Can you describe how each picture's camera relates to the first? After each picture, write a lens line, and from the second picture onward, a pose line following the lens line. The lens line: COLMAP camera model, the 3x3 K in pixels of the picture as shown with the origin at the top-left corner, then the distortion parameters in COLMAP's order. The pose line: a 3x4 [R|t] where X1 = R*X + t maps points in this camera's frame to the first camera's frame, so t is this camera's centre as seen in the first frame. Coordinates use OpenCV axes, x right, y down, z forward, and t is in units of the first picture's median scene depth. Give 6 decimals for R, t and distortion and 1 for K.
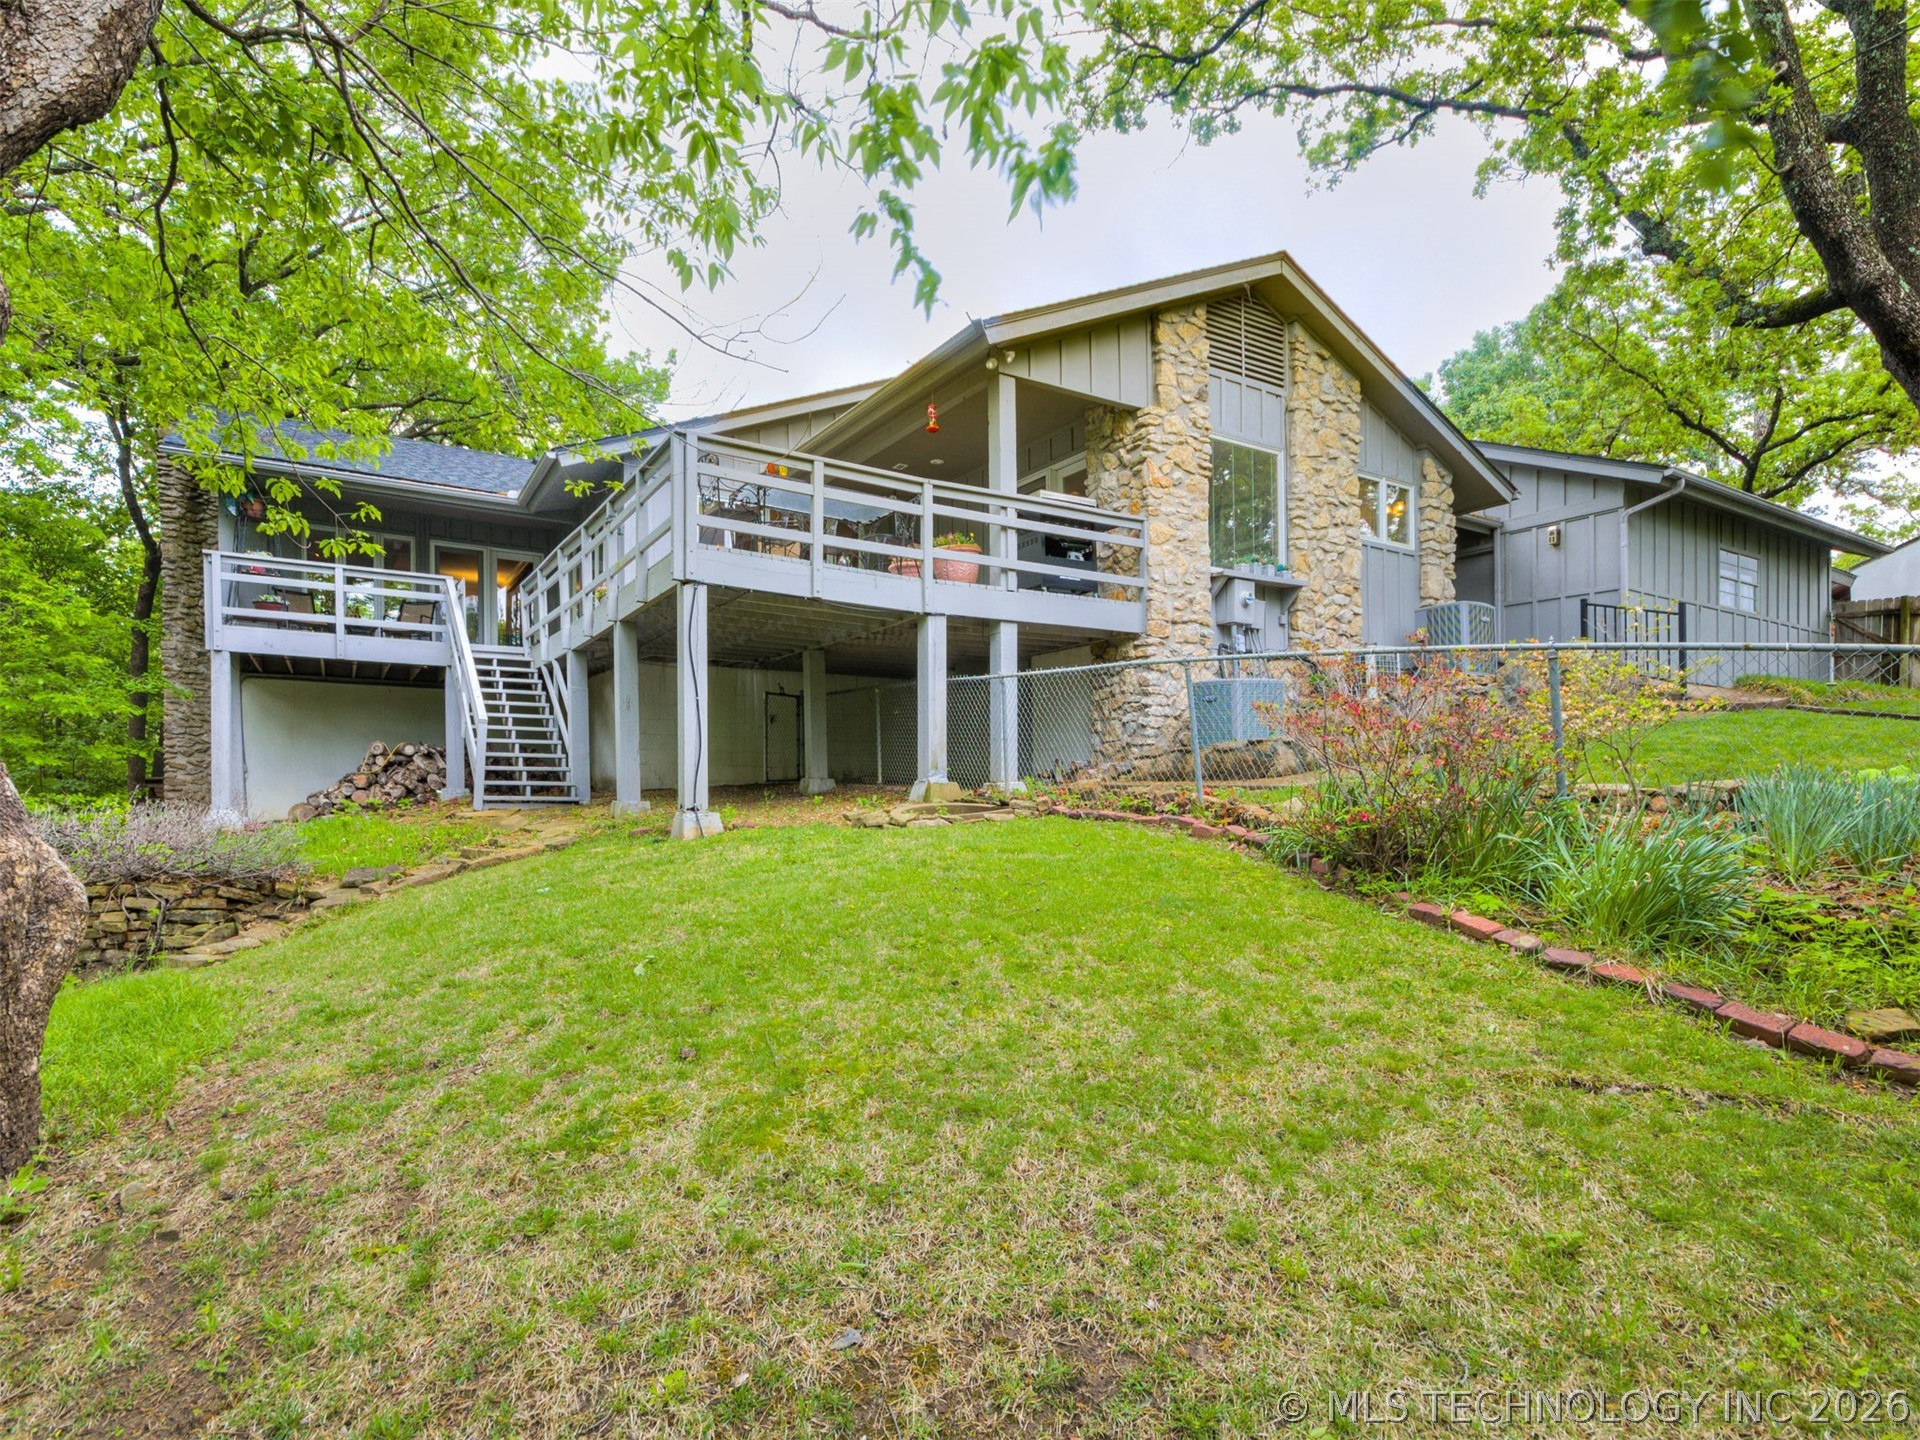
lens RADIAL K [[1030.1, 0, 958.0], [0, 1030.1, 826.5], [0, 0, 1]] dist [-0.003667, 0.001275]
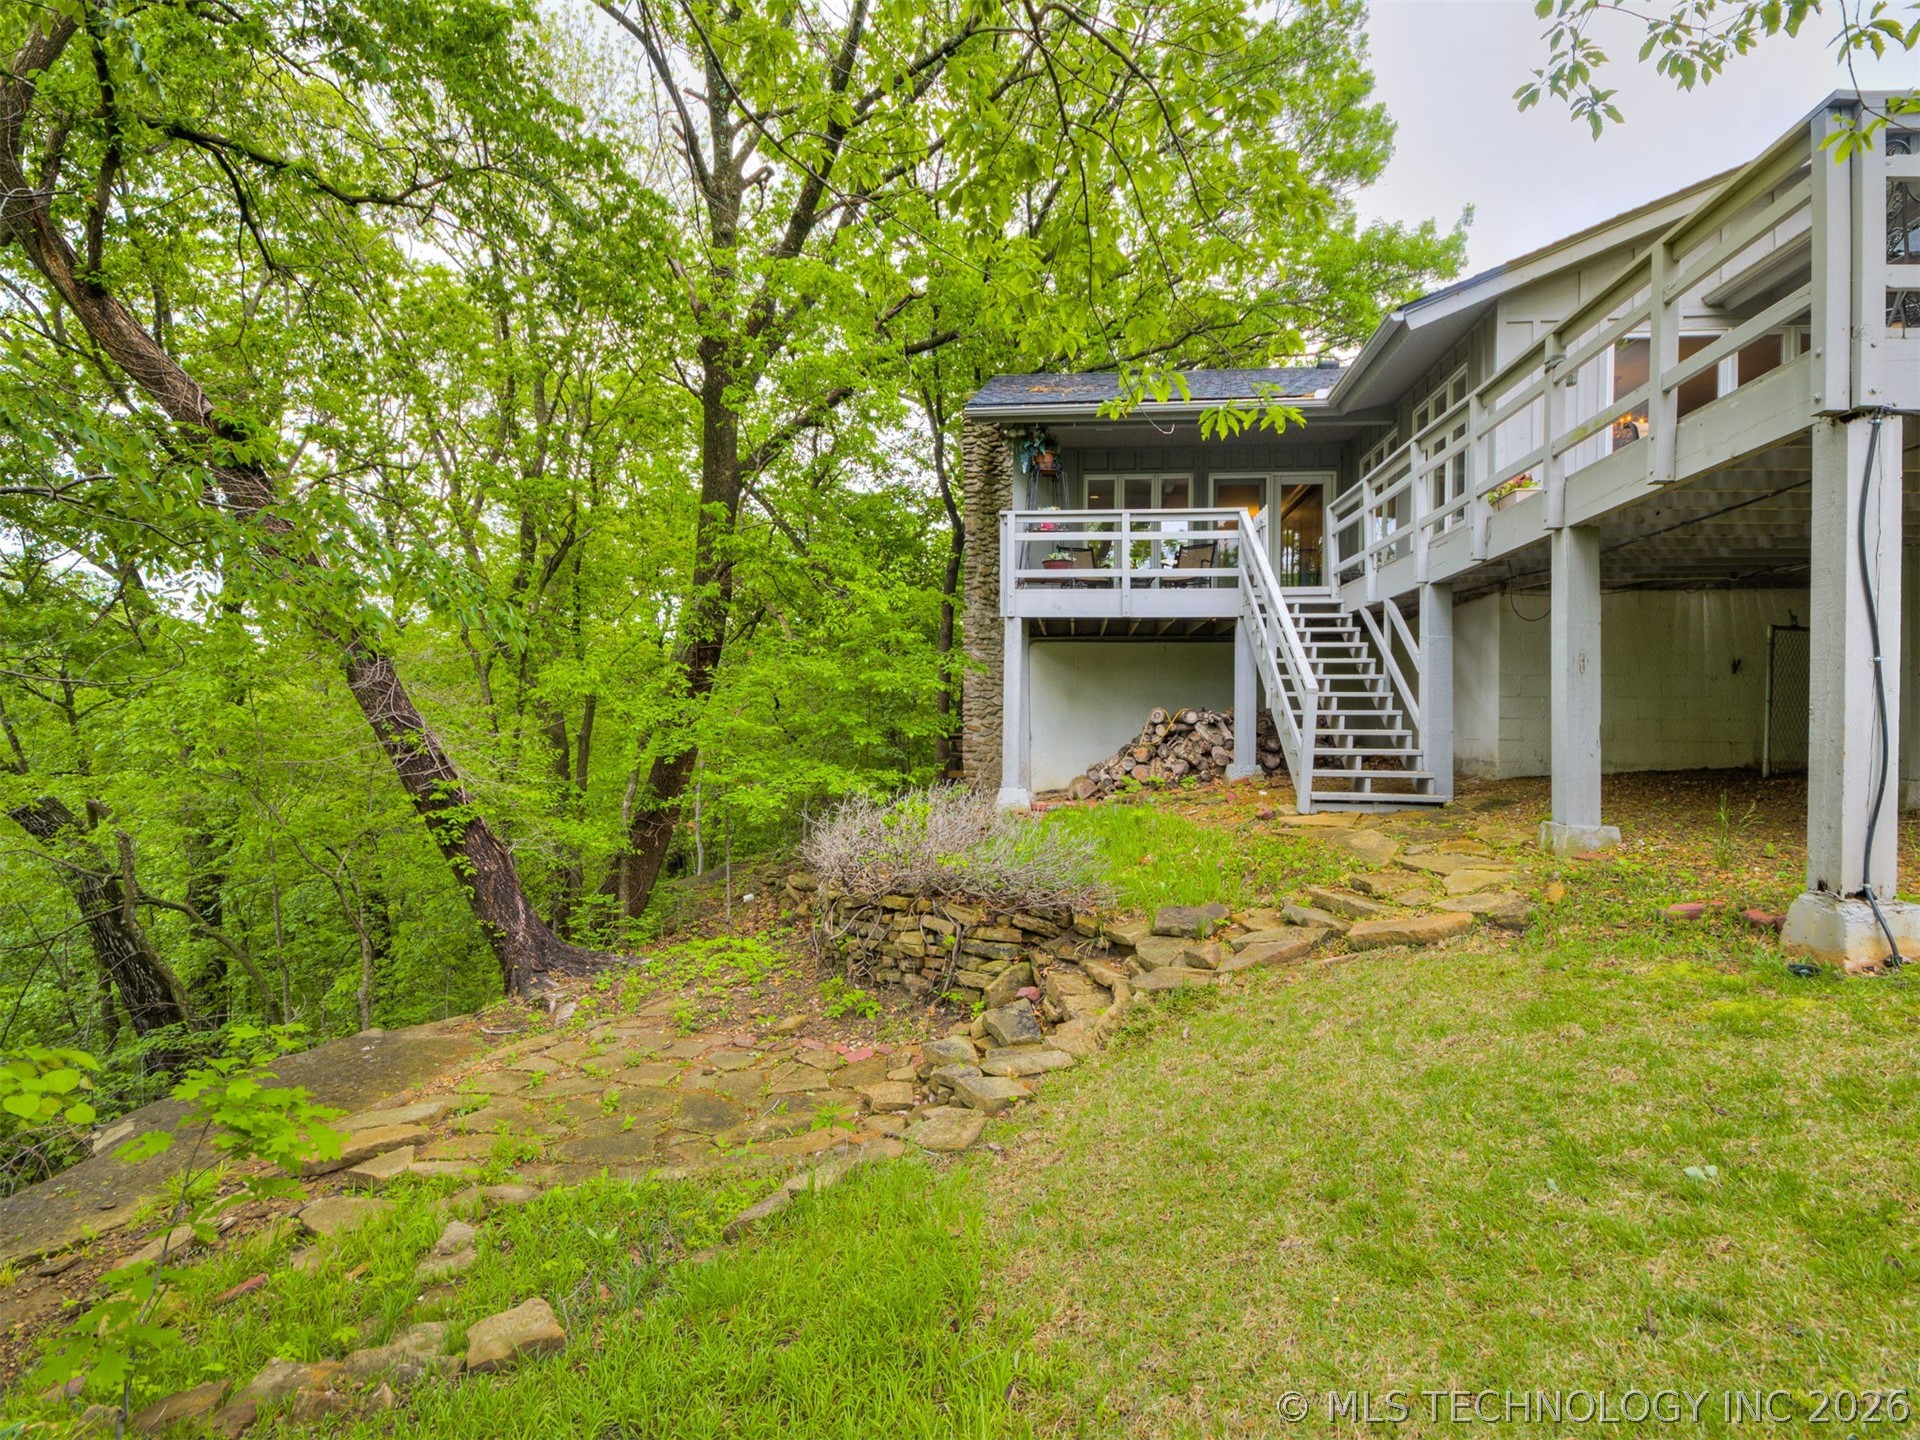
lens RADIAL K [[1030.1, 0, 960.0], [0, 1030.1, 720.3], [0, 0, 1]] dist [-0.003667, 0.001275]
pose [[0.789963, -0.005050, -0.613134, -0.173541], [-0.019309, 0.999265, -0.033107, -0.043008], [0.612851, 0.037992, 0.789285, 0.224498]]
